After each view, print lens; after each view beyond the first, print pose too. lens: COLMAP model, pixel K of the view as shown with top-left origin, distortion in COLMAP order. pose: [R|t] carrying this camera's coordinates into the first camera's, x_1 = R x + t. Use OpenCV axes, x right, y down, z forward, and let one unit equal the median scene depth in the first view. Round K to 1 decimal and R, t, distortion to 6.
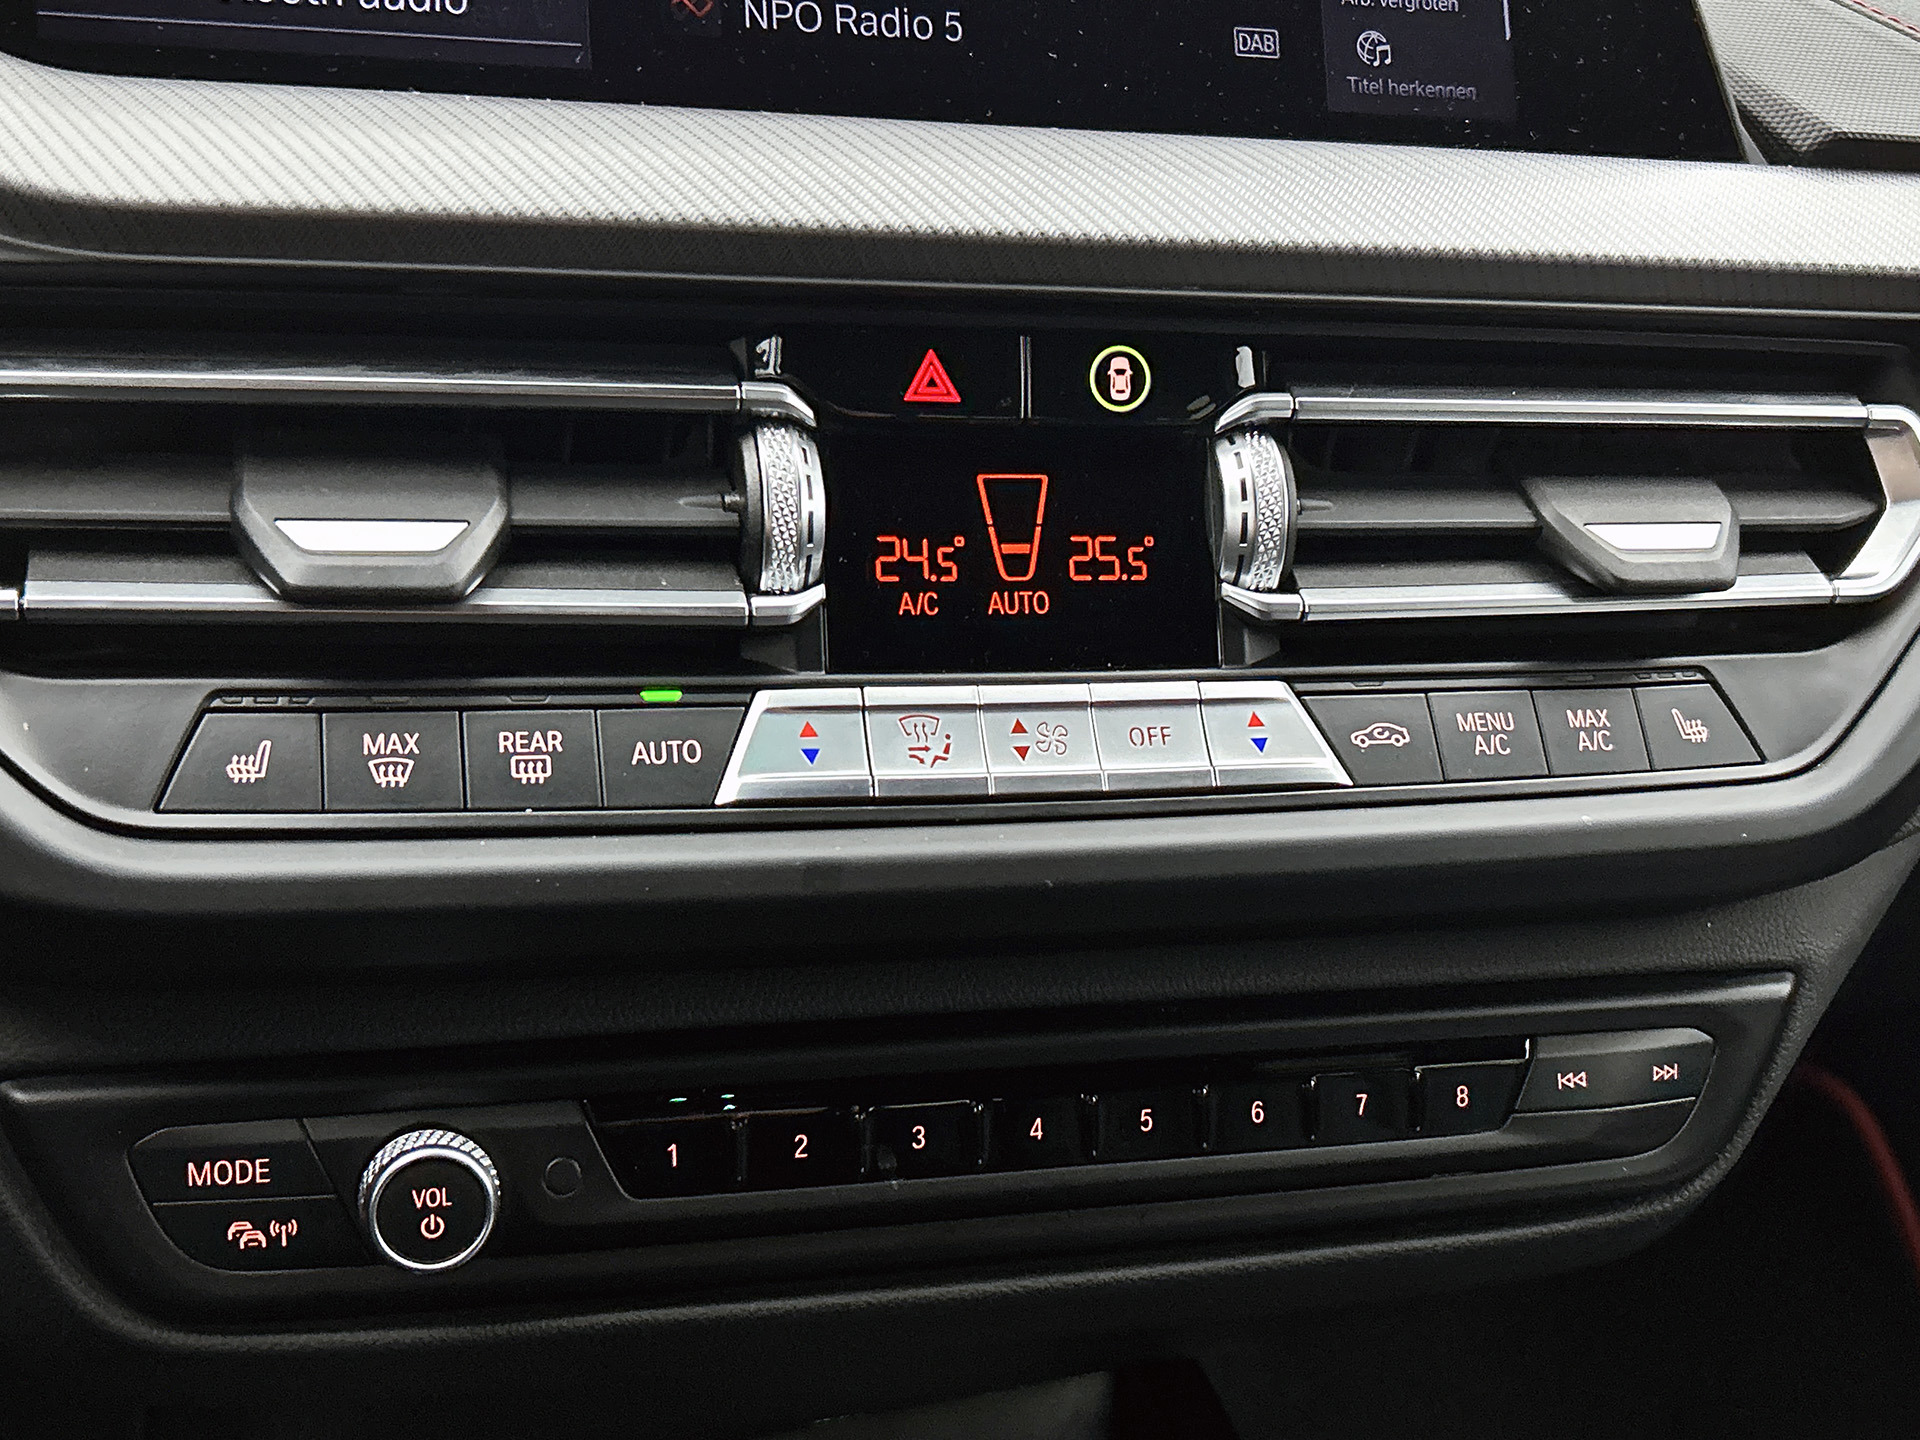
lens RADIAL K [[2251.0, 0, 965.7], [0, 2251.0, 729.7], [0, 0, 1]] dist [0.146680, -0.450332]
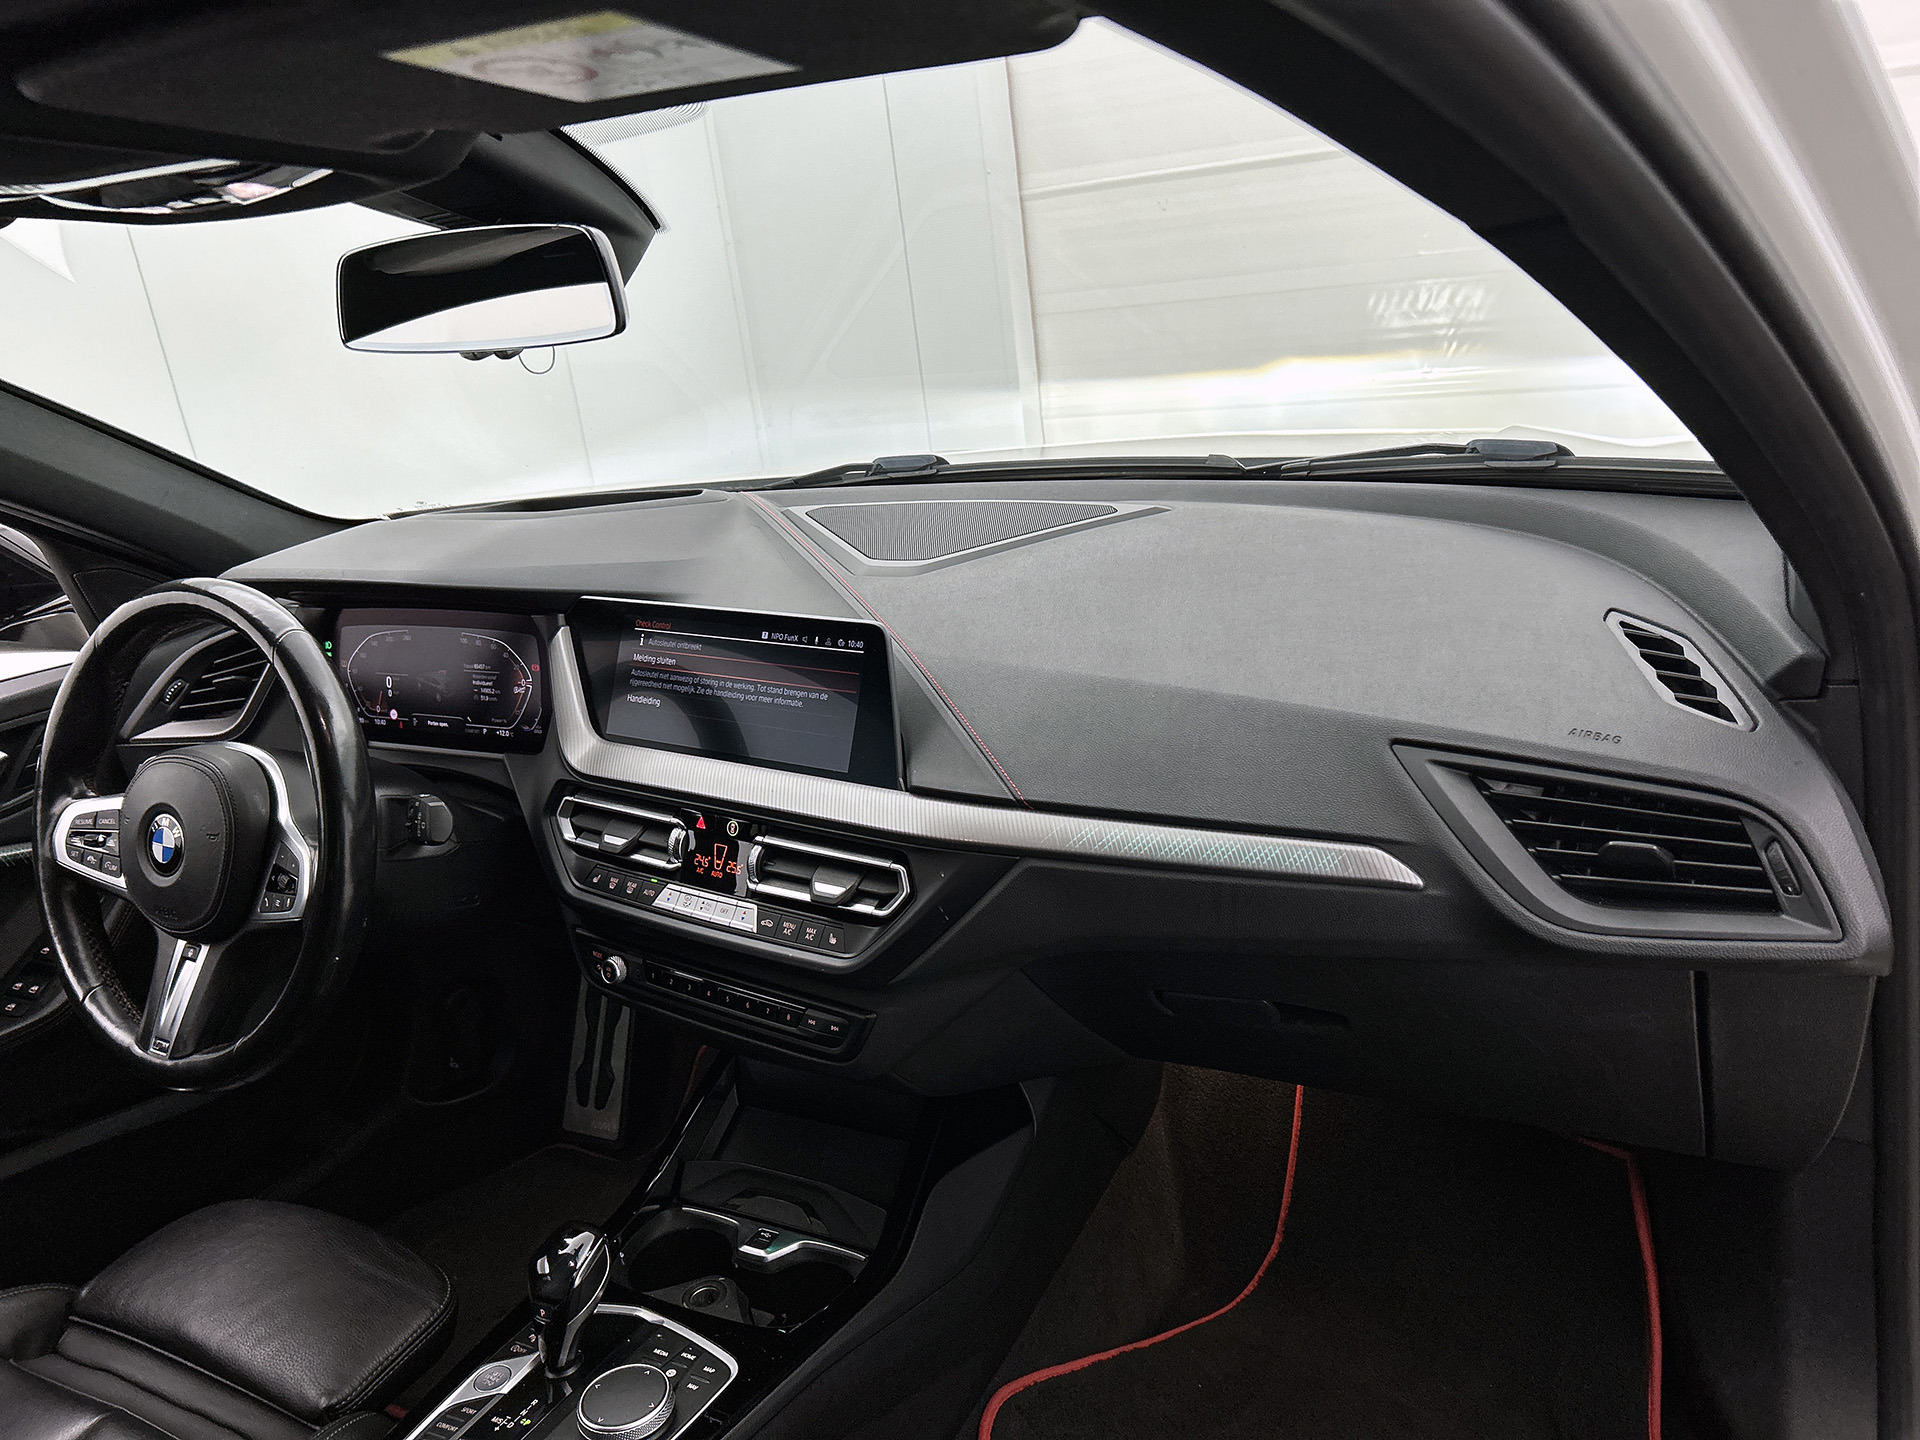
lens RADIAL K [[1454.8, 0, 948.8], [0, 1454.8, 733.3], [0, 0, 1]] dist [0.102424, -0.146085]
pose [[0.594653, 0.130526, -0.793316, 2.627818], [-0.101963, 0.991009, 0.086624, -0.649162], [0.797490, 0.029378, 0.602616, -0.383224]]
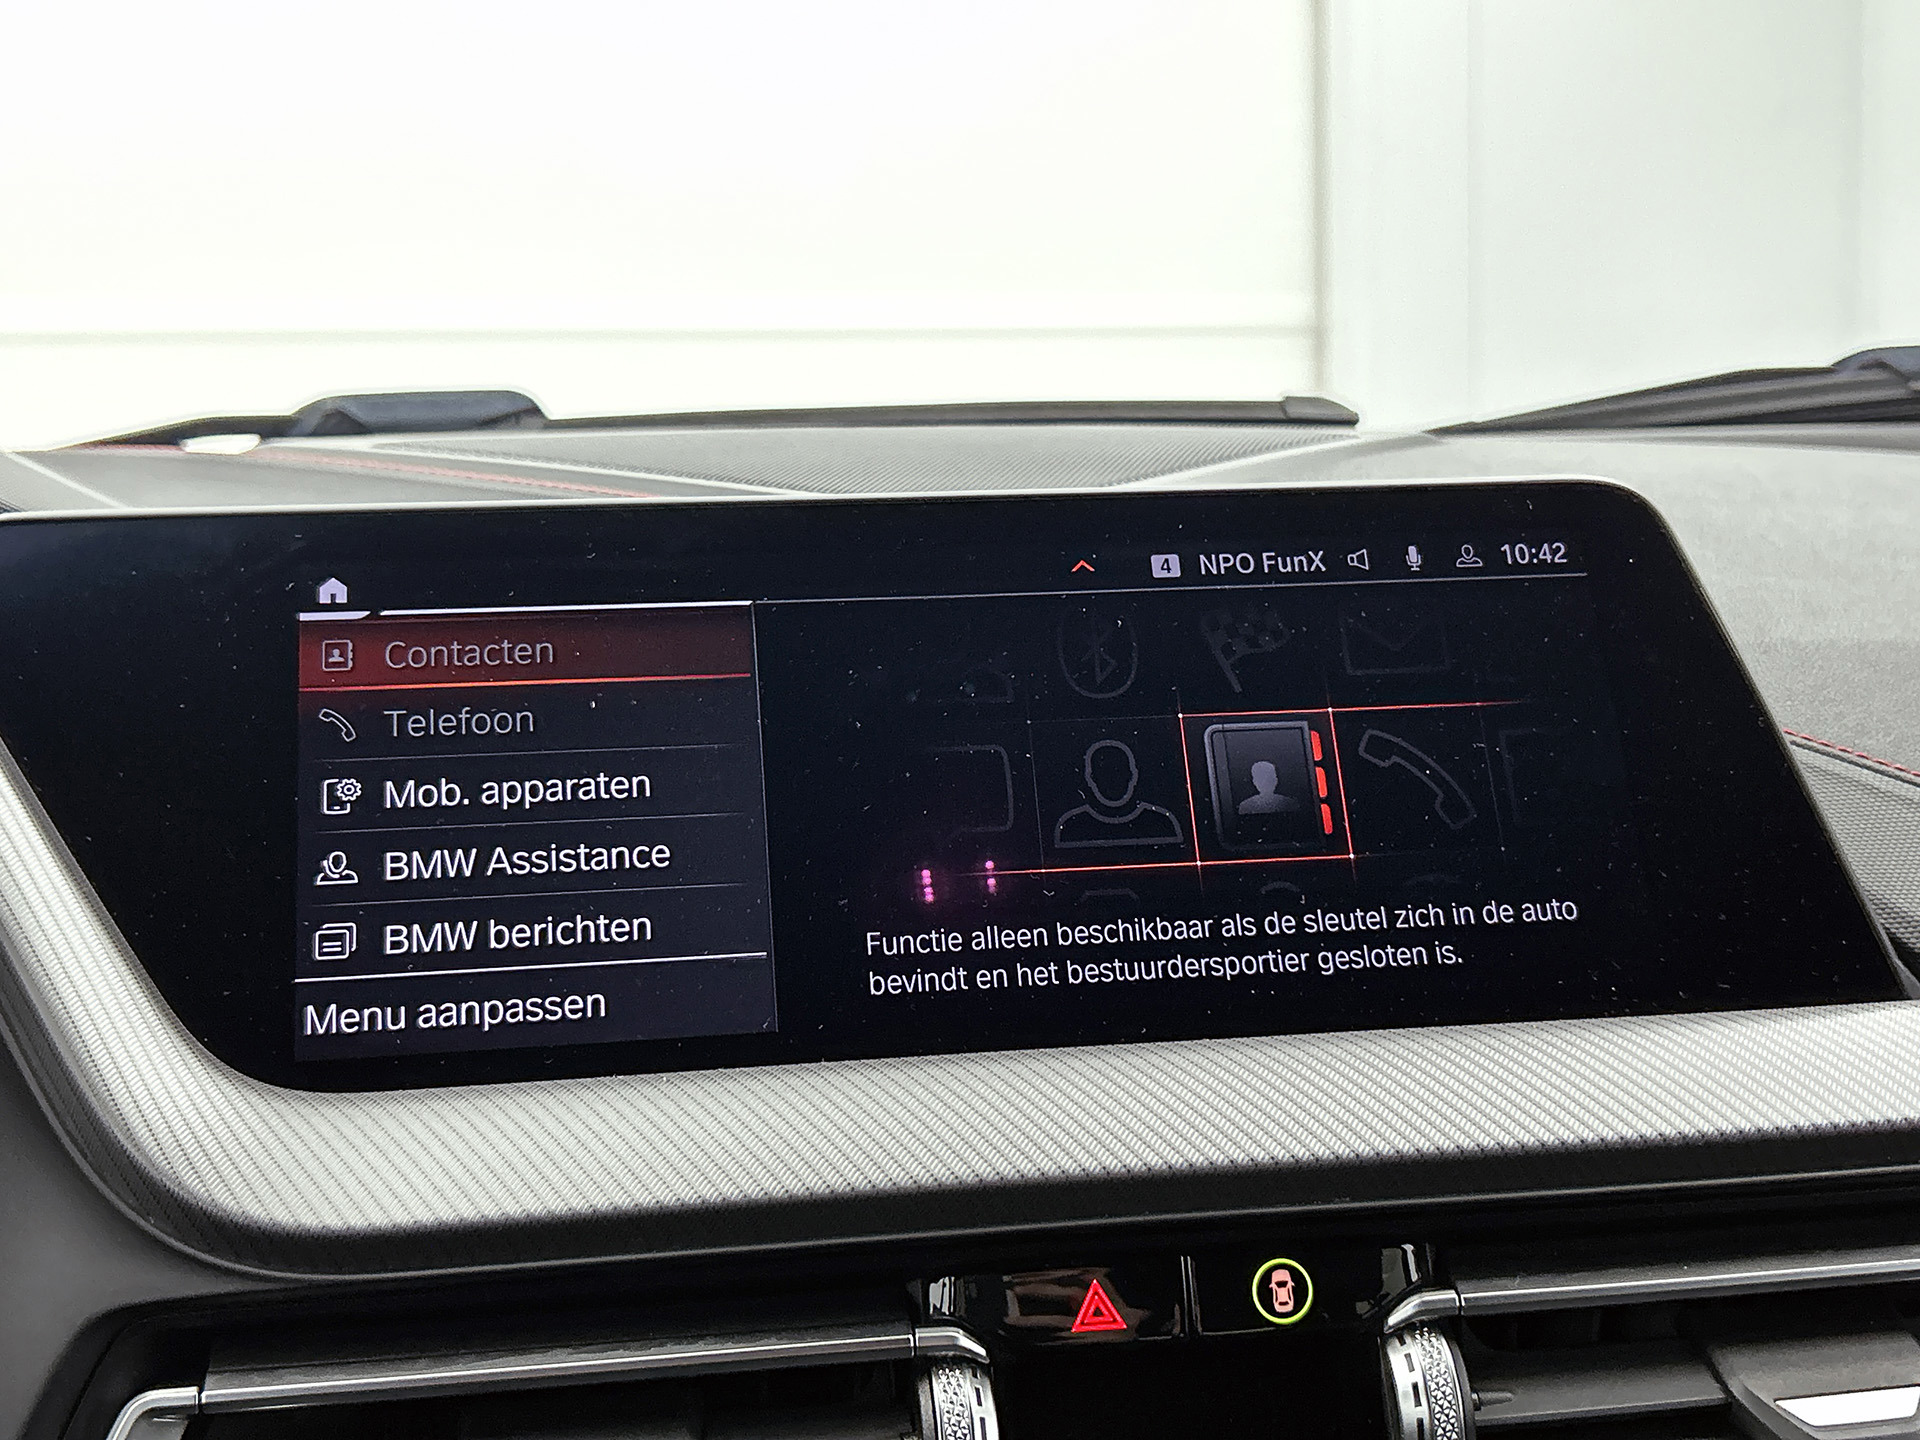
lens RADIAL K [[2251.0, 0, 965.7], [0, 2251.0, 729.7], [0, 0, 1]] dist [0.146680, -0.450332]
pose [[0.986637, -0.080596, -0.141605, 0.097074], [0.046441, 0.972147, -0.229726, -0.180141], [0.156176, 0.220080, 0.962899, -0.083773]]
